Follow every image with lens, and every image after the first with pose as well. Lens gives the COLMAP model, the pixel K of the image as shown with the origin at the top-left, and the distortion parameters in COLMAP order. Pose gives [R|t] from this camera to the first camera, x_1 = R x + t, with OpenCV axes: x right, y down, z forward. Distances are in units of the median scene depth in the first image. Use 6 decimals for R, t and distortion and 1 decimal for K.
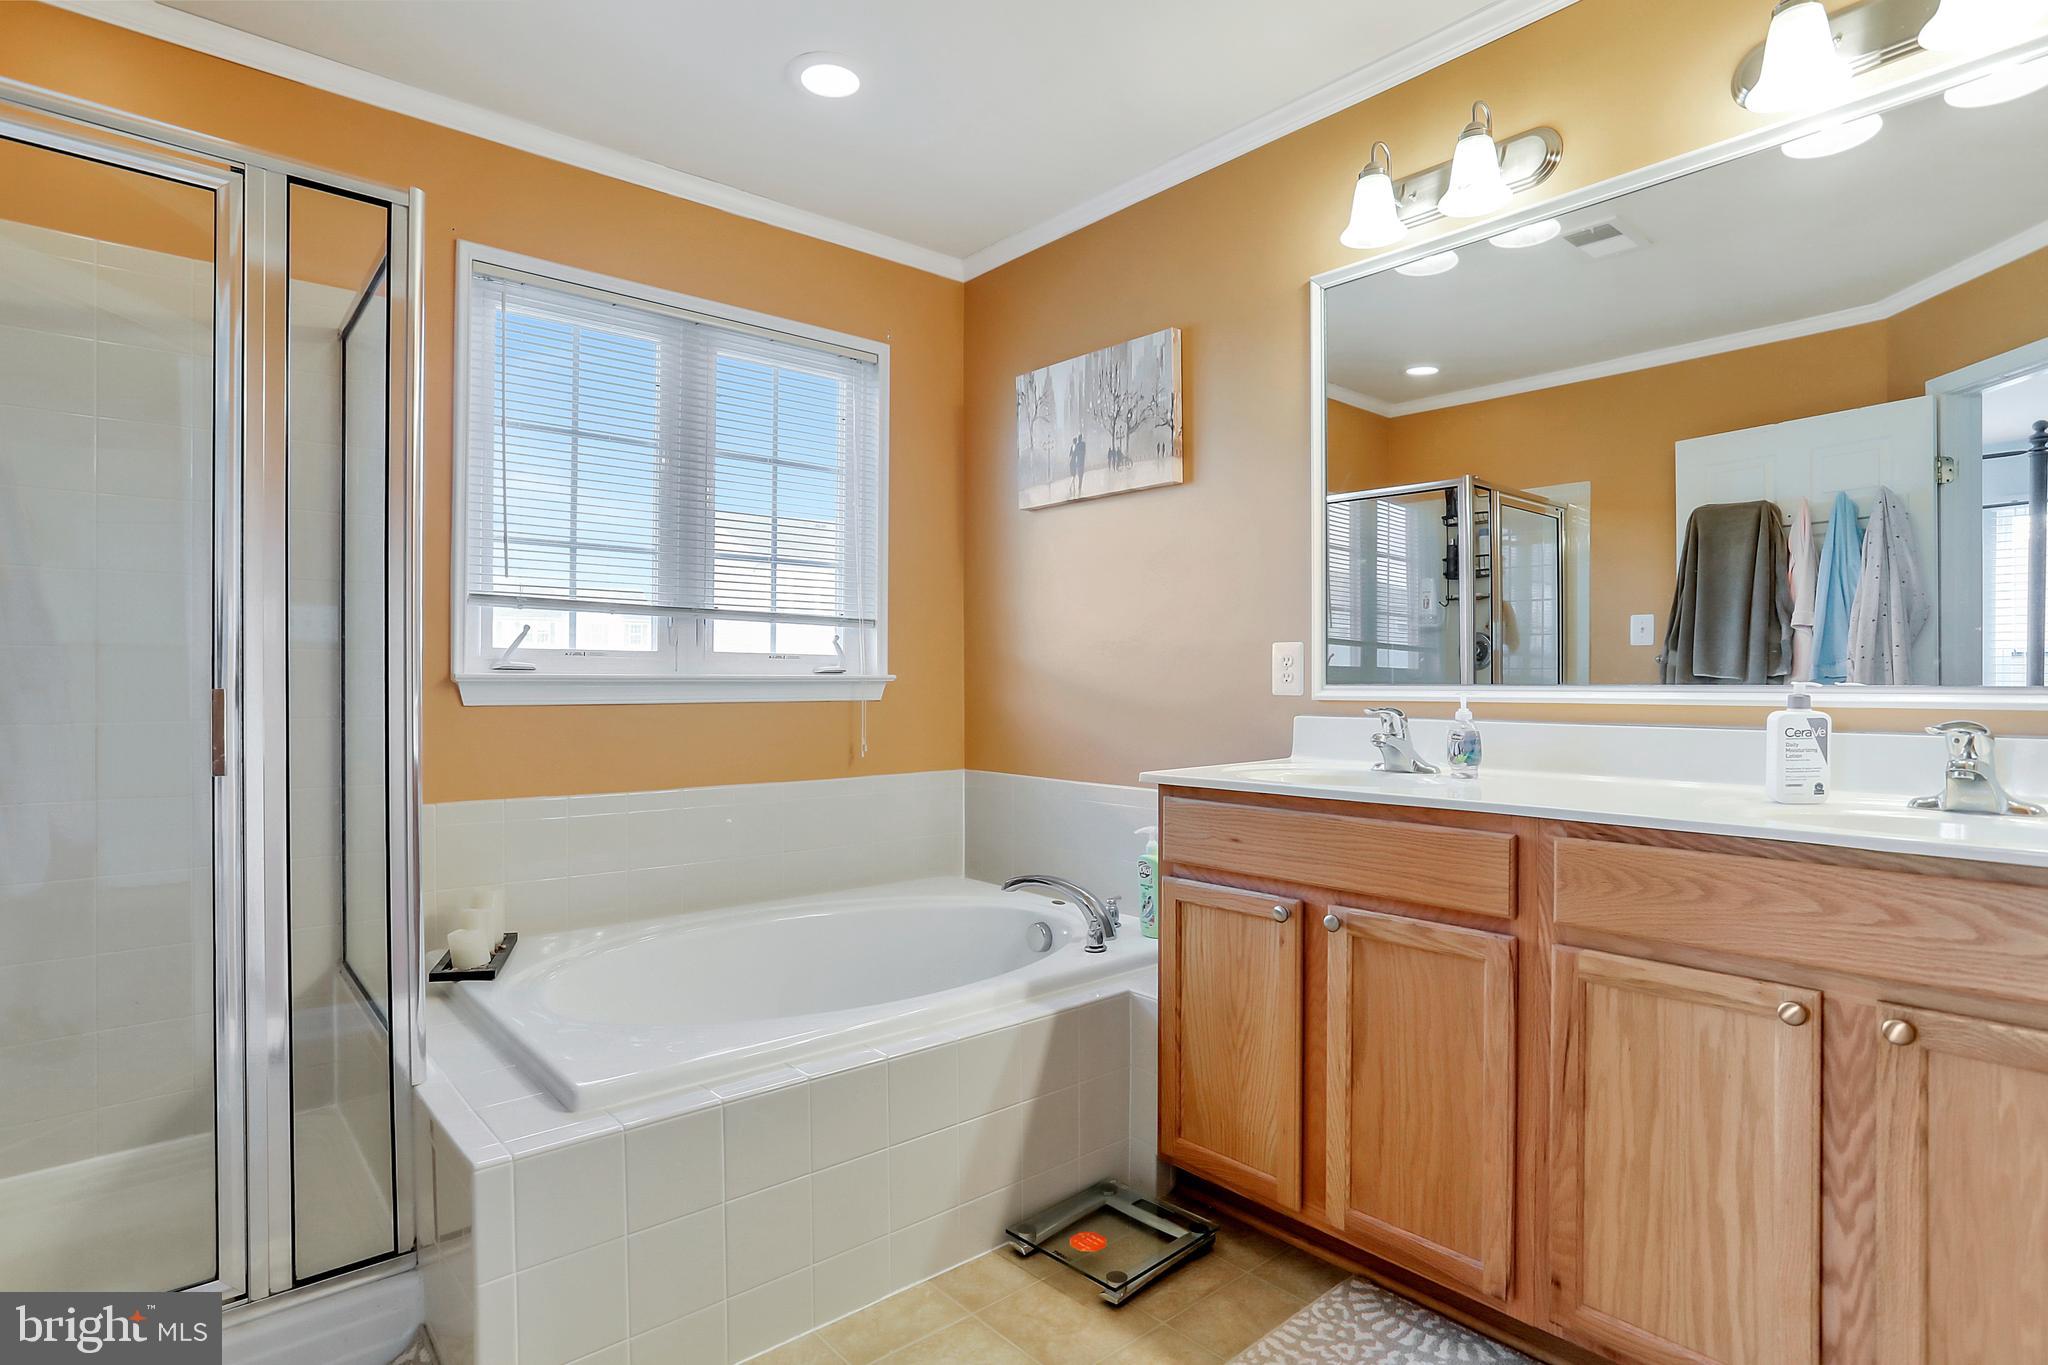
lens RADIAL K [[1063.7, 0, 1018.7], [0, 1063.7, 680.2], [0, 0, 1]] dist [-0.034005, 0.016101]
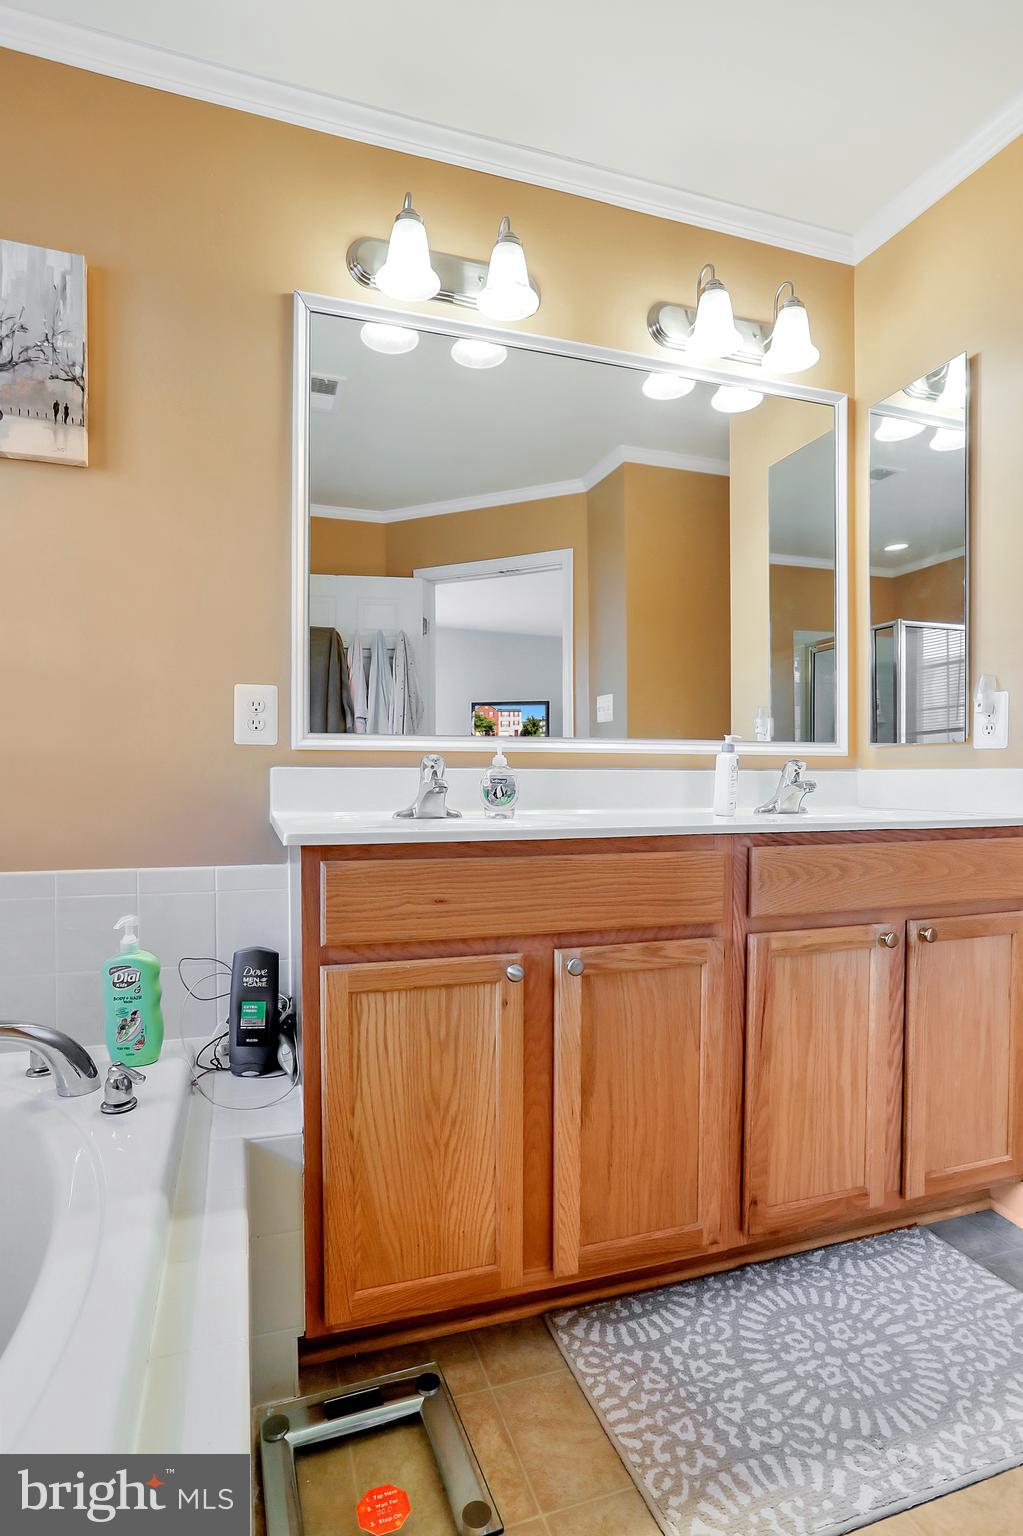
lens RADIAL K [[797.7, 0, 512.4], [0, 797.7, 780.2], [0, 0, 1]] dist [-0.034005, 0.016101]
pose [[0.377166, -0.005219, 0.926131, -0.348028], [-0.003816, 0.999967, 0.007189, 0.046957], [-0.926138, -0.006245, 0.377133, 0.678165]]
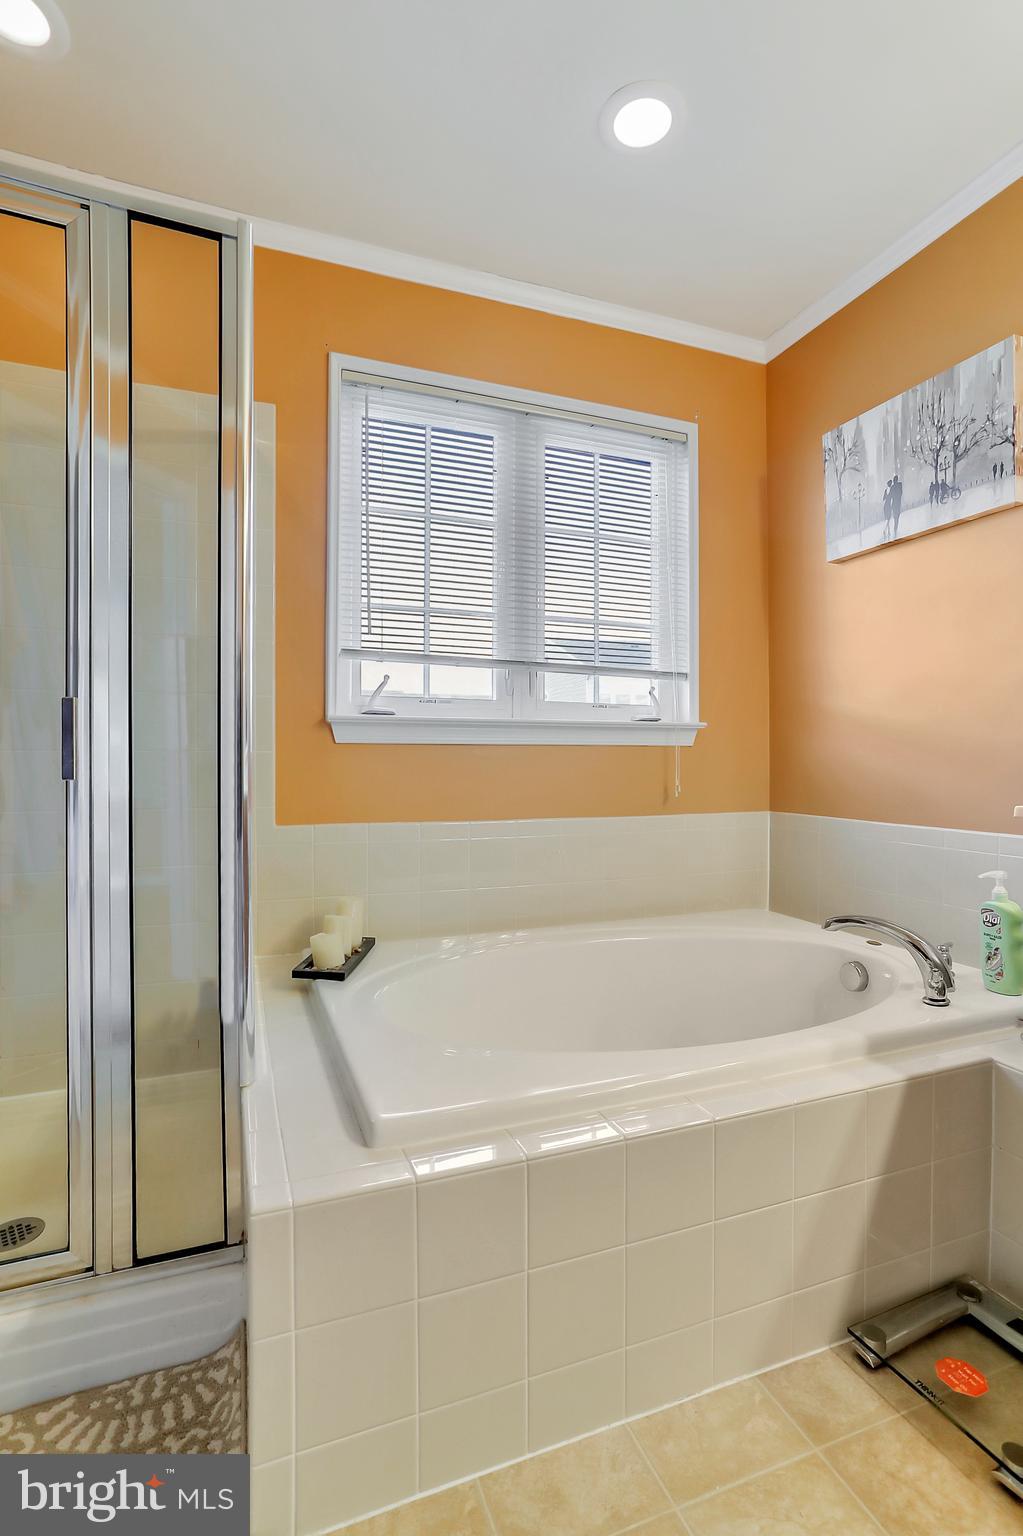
lens RADIAL K [[758.7, 0, 501.5], [0, 758.7, 766.6], [0, 0, 1]] dist [-0.046078, 0.021502]
pose [[0.935434, 0.001819, -0.353497, -0.058850], [0.001794, 0.999949, 0.009893, 0.049985], [0.353497, -0.009888, 0.935383, 0.310906]]
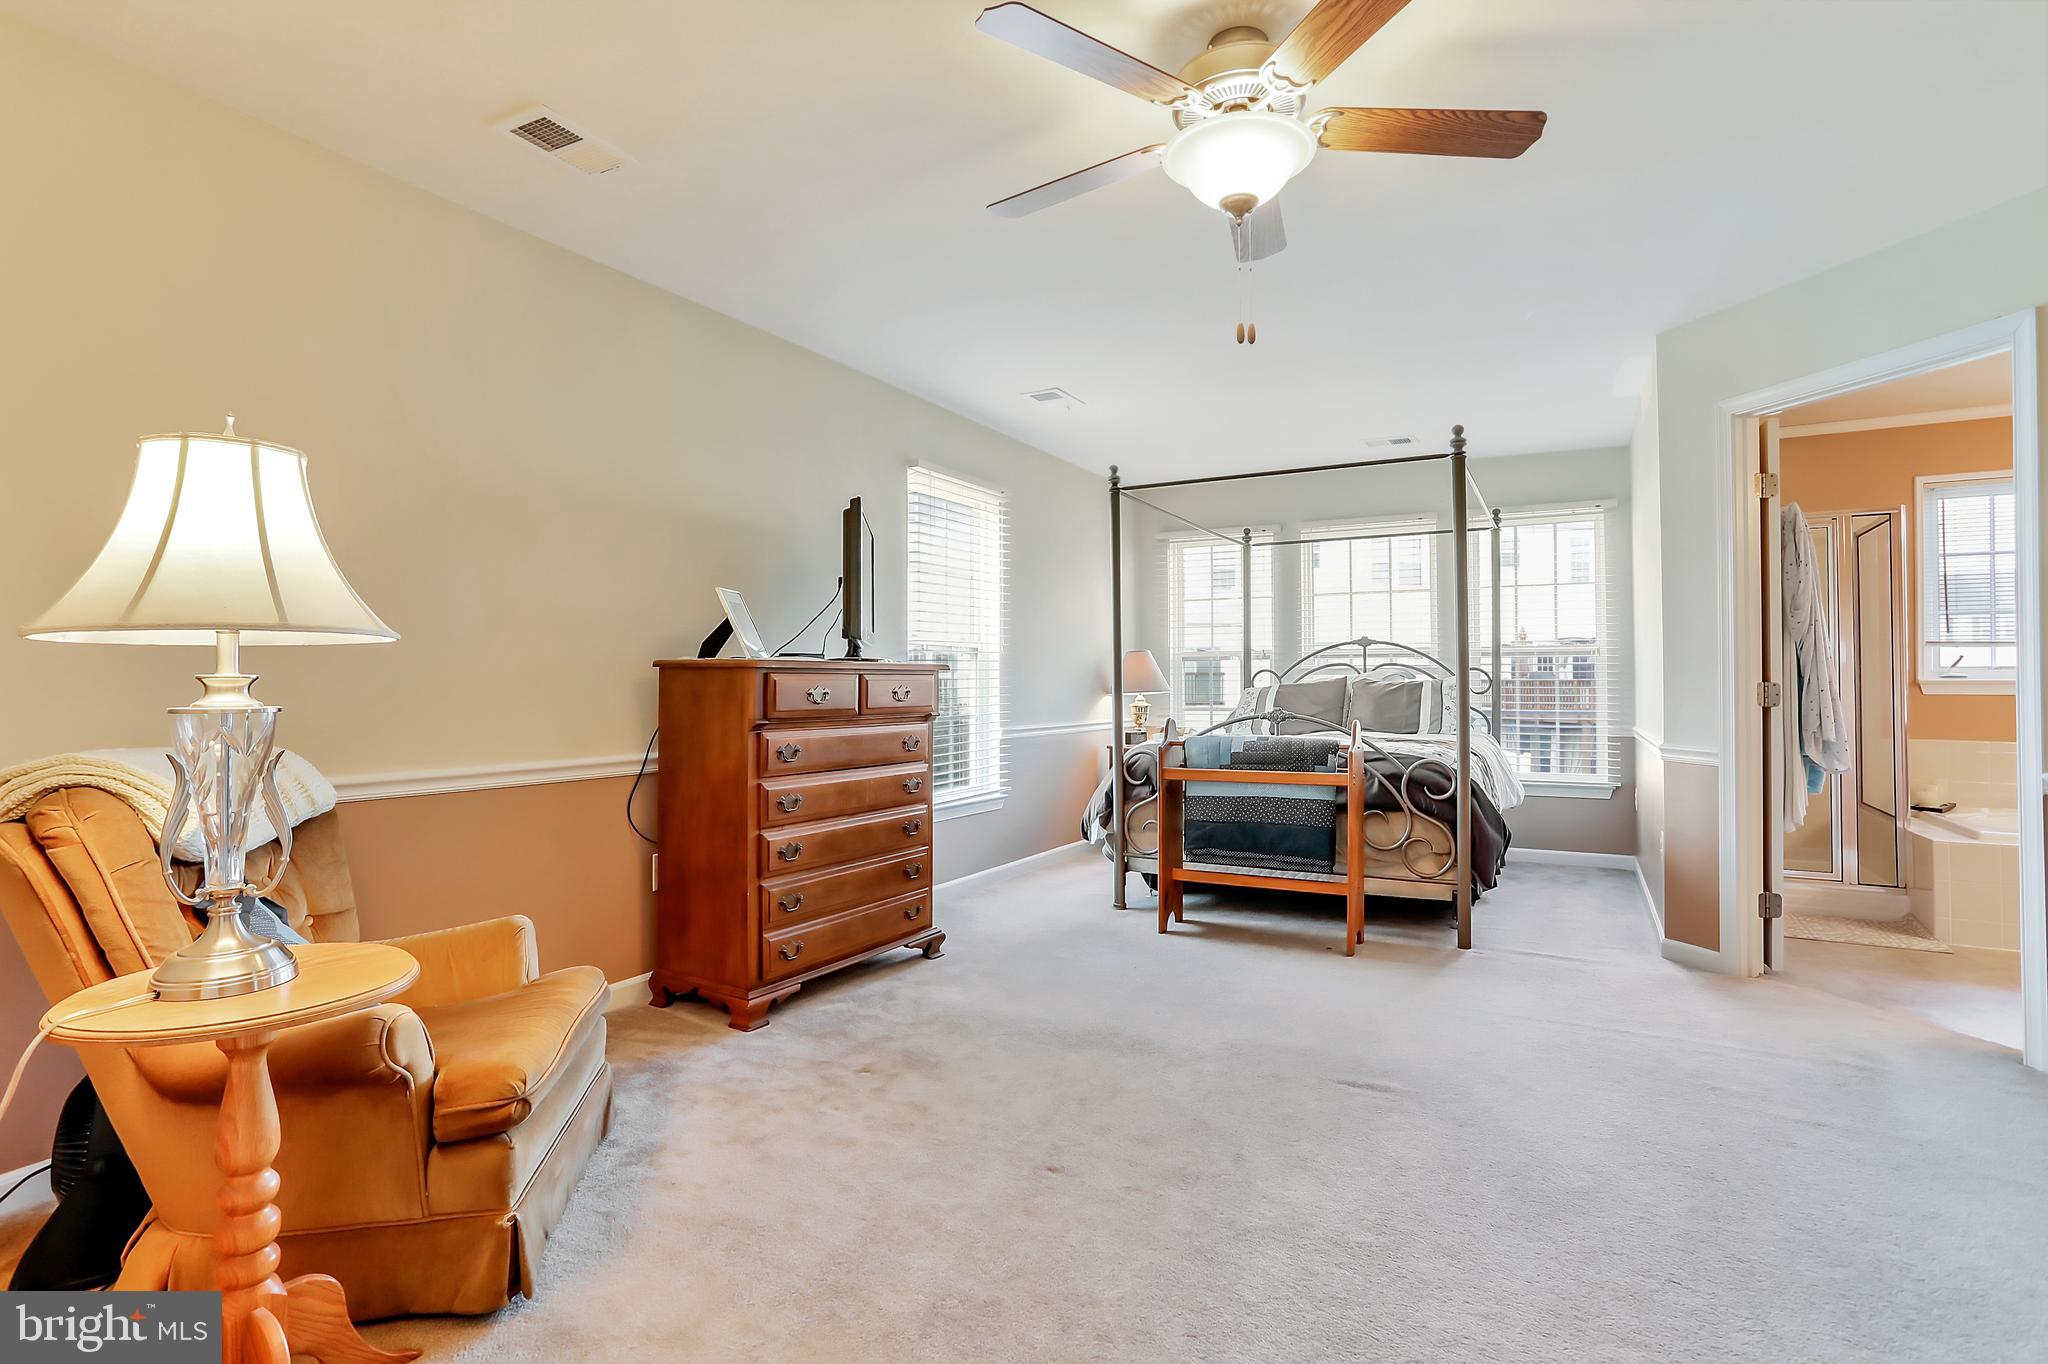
lens RADIAL K [[1011.7, 0, 1017.9], [0, 1011.7, 673.8], [0, 0, 1]] dist [-0.046078, 0.021502]
pose [[0.343284, -0.017001, -0.939078, 0.820505], [0.005712, 0.999855, -0.016013, 0.004238], [0.939214, 0.000133, 0.343332, -1.600154]]
